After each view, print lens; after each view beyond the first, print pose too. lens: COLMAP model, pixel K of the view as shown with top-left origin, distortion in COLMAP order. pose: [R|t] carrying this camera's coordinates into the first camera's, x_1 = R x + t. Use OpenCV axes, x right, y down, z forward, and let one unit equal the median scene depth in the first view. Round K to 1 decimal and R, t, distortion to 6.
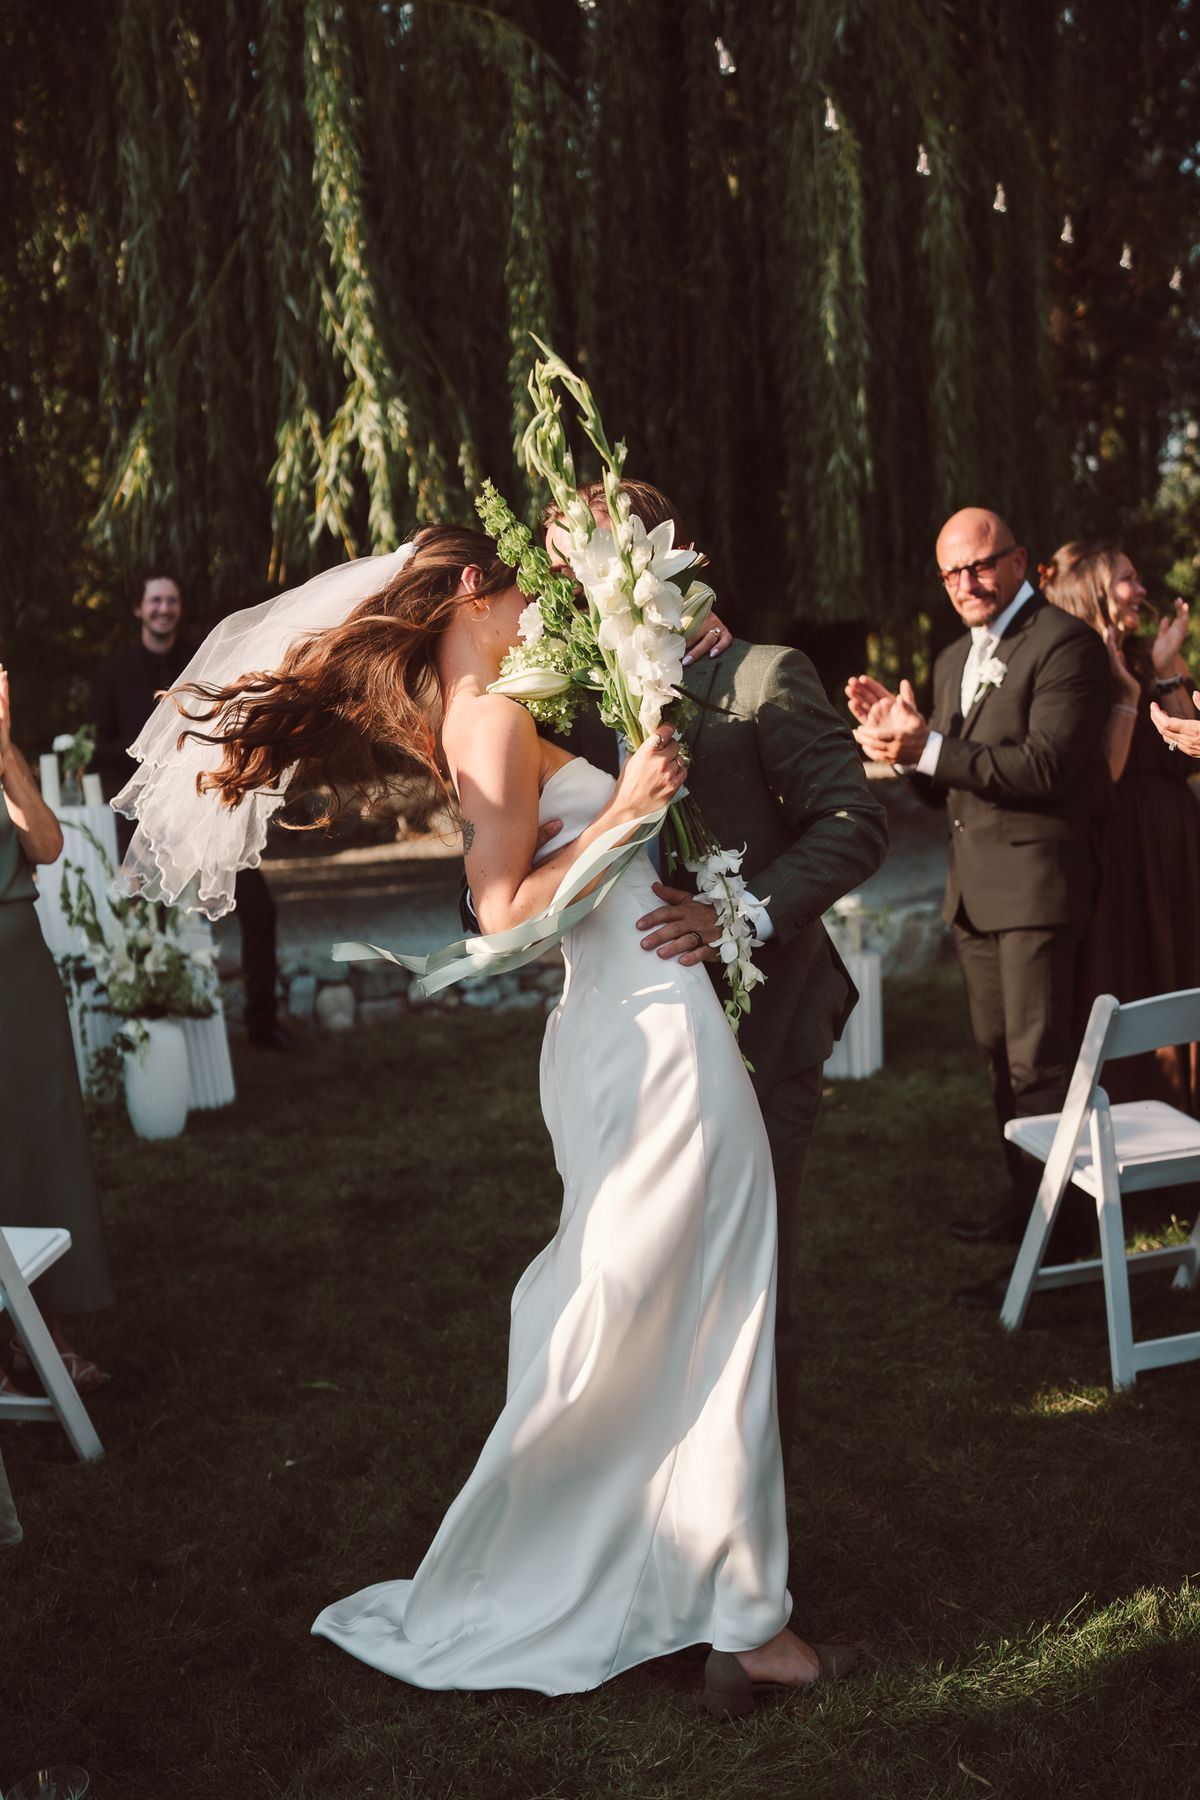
lens RADIAL K [[2170.3, 0, 600.0], [0, 2170.3, 900.0], [0, 0, 1]] dist [-0.029970, -0.005158]
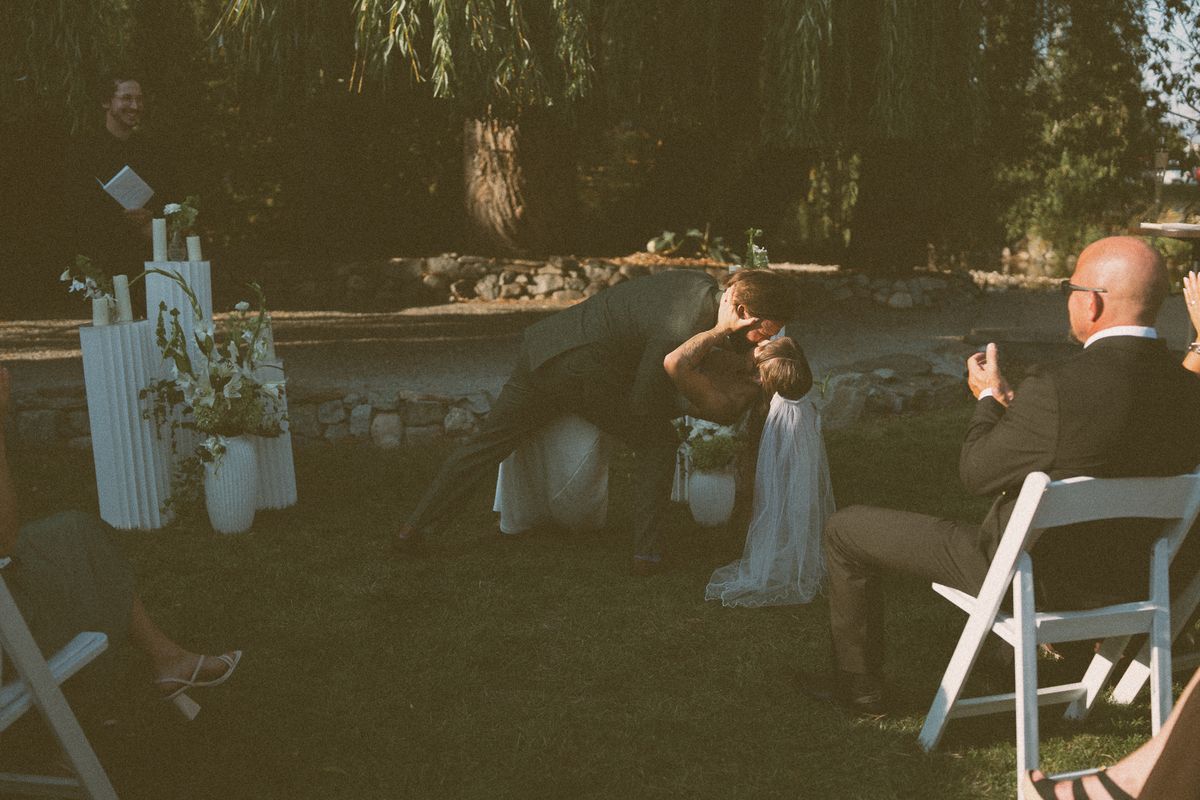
lens RADIAL K [[1446.9, 0, 600.0], [0, 1446.9, 400.0], [0, 0, 1]] dist [-0.029970, -0.005158]
pose [[0.998589, 0.052942, -0.004253, 0.005861], [-0.052758, 0.997974, 0.035552, -0.005585], [0.006126, -0.035277, 0.999359, 0.178509]]
